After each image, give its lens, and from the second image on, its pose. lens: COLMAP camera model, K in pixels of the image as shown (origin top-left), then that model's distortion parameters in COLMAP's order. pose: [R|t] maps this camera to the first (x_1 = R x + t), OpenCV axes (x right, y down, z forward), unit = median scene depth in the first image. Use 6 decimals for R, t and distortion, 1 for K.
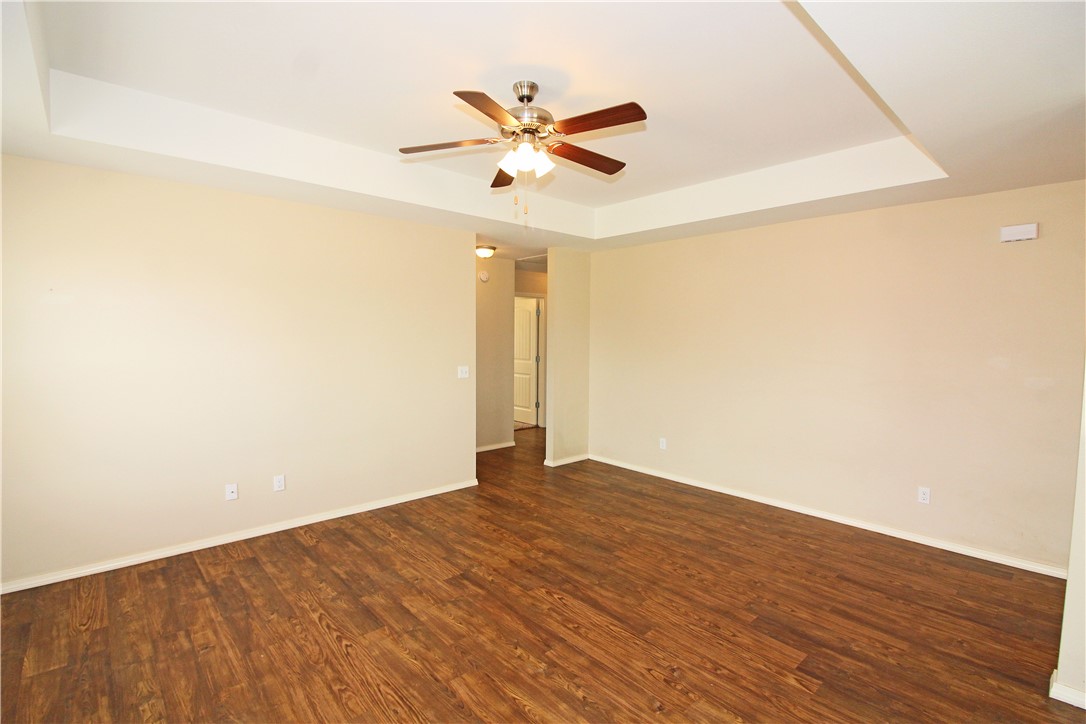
lens RADIAL K [[501.0, 0, 545.4], [0, 501.0, 362.9], [0, 0, 1]] dist [-0.005688, -0.007355]
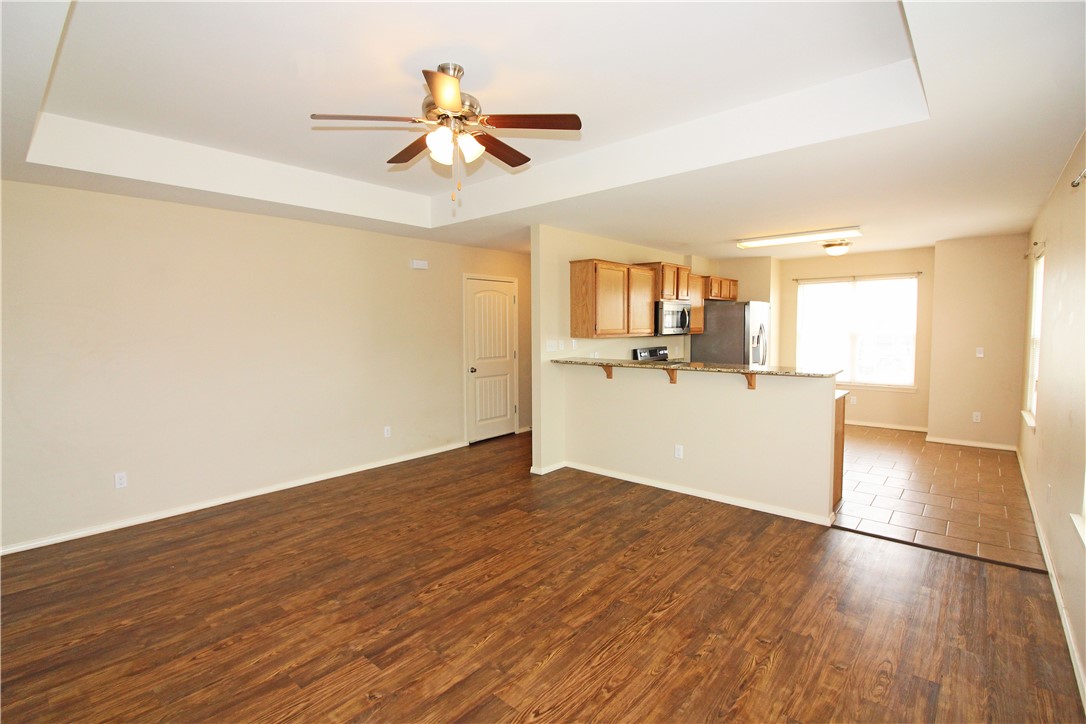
lens RADIAL K [[501.0, 0, 543.9], [0, 501.0, 354.6], [0, 0, 1]] dist [-0.005688, -0.007355]
pose [[-0.111569, -0.065265, 0.991611, -0.923208], [0.065384, 0.995197, 0.072858, -0.050505], [-0.991603, 0.072964, -0.106765, 0.828171]]
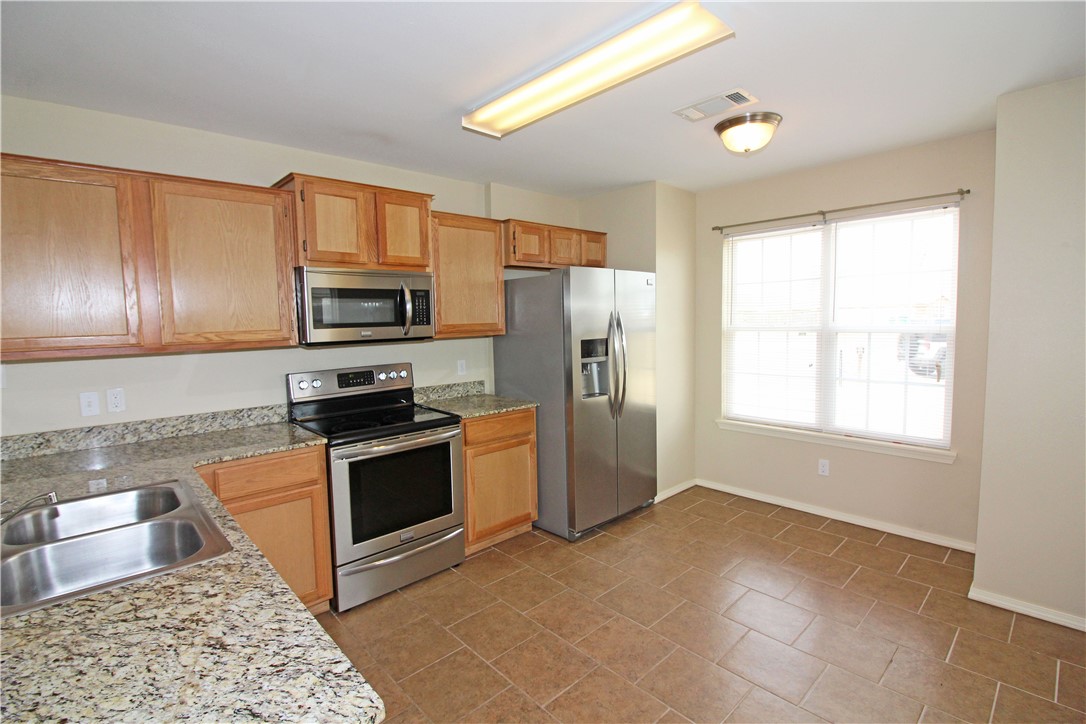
lens RADIAL K [[501.0, 0, 544.0], [0, 501.0, 362.0], [0, 0, 1]] dist [-0.005688, -0.007355]
pose [[-0.015400, -0.095840, 0.995278, 0.129778], [0.079217, 0.992150, 0.096764, 0.026480], [-0.996738, 0.080333, -0.007686, -0.242989]]
